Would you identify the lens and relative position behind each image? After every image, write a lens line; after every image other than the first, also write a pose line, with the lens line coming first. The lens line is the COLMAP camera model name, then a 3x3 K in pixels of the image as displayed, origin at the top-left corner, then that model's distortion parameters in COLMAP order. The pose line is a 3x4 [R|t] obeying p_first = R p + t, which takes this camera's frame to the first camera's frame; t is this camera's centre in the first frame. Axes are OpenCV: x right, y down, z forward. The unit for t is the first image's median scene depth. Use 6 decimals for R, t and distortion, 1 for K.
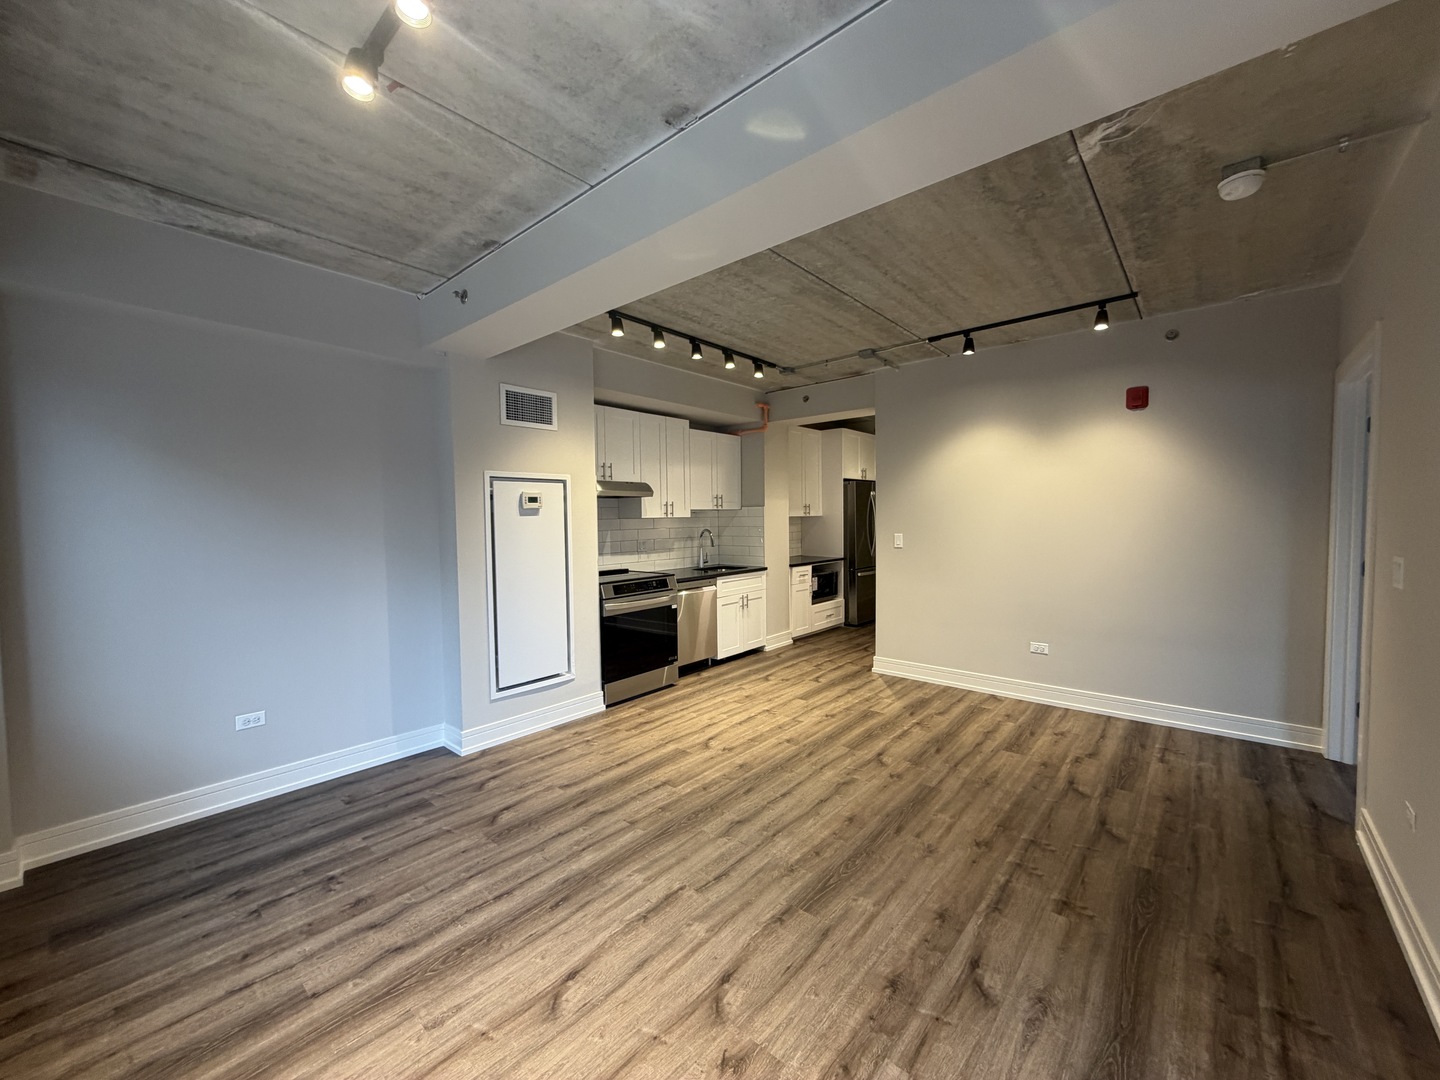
lens RADIAL K [[571.6, 0, 715.2], [0, 571.6, 539.6], [0, 0, 1]] dist [-0.000566, -0.000443]
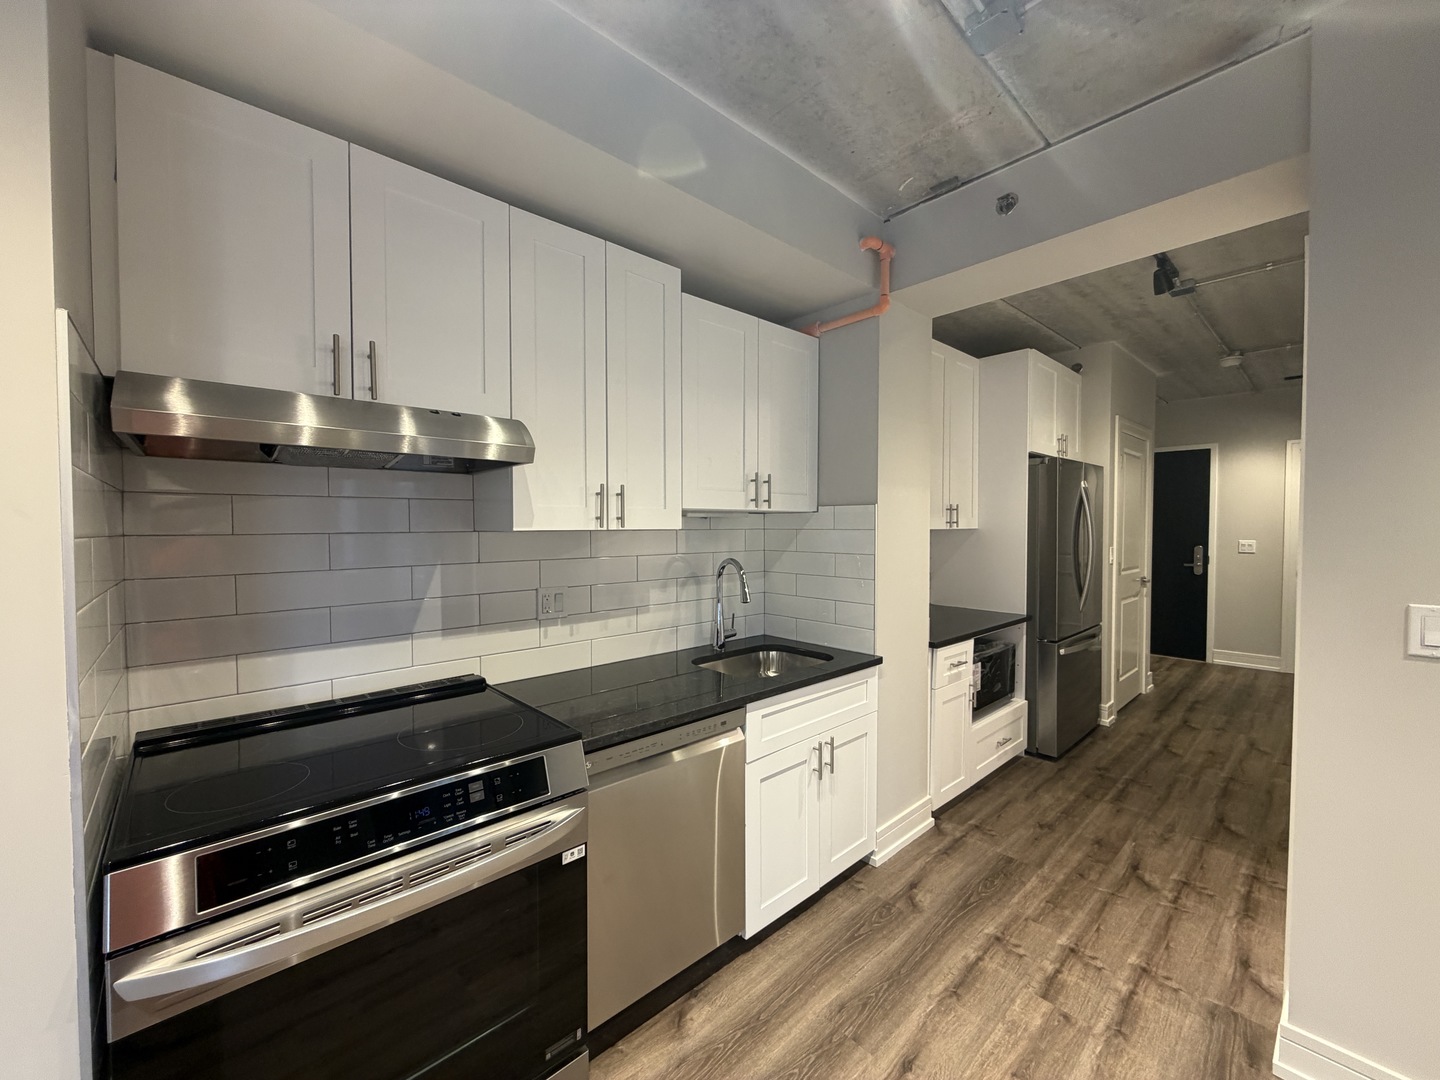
lens RADIAL K [[571.6, 0, 715.2], [0, 571.6, 539.6], [0, 0, 1]] dist [-0.000566, -0.000443]
pose [[0.993209, 0.015030, -0.115371, 0.020984], [-0.016912, 0.999739, -0.015350, -0.025855], [0.115110, 0.017197, 0.993204, 0.603579]]
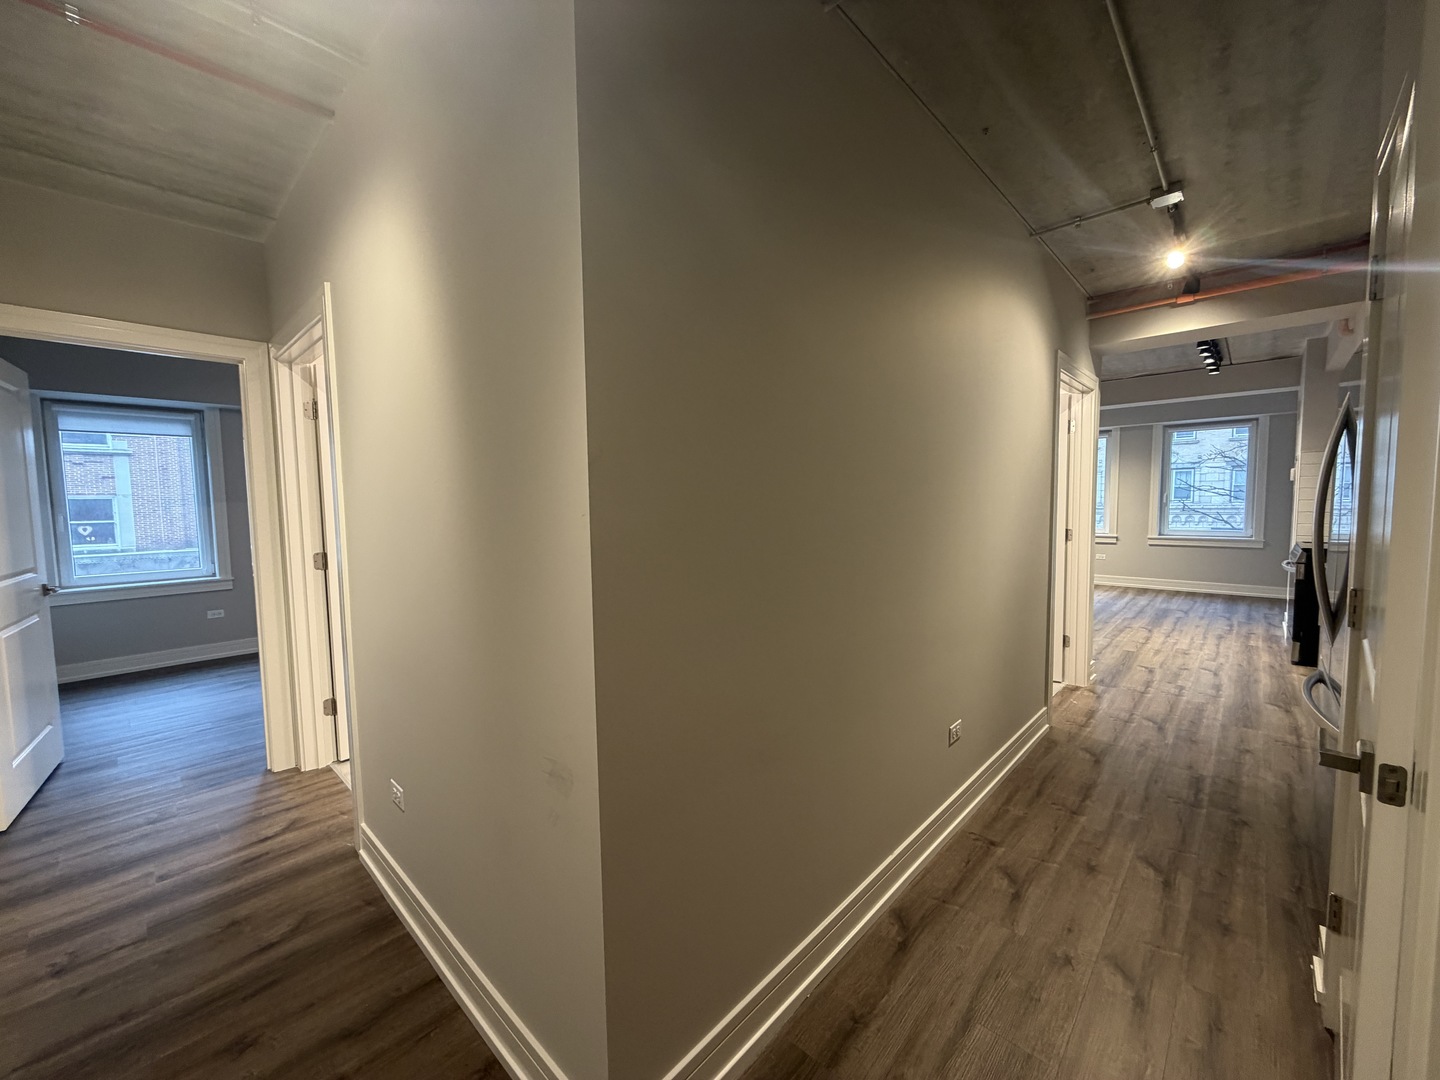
lens RADIAL K [[571.6, 0, 715.2], [0, 571.6, 539.6], [0, 0, 1]] dist [-0.000566, -0.000443]
pose [[-0.998811, 0.025892, 0.041316, 0.705203], [0.030449, 0.993038, 0.113793, -0.073363], [-0.038082, 0.114916, -0.992645, 1.629341]]
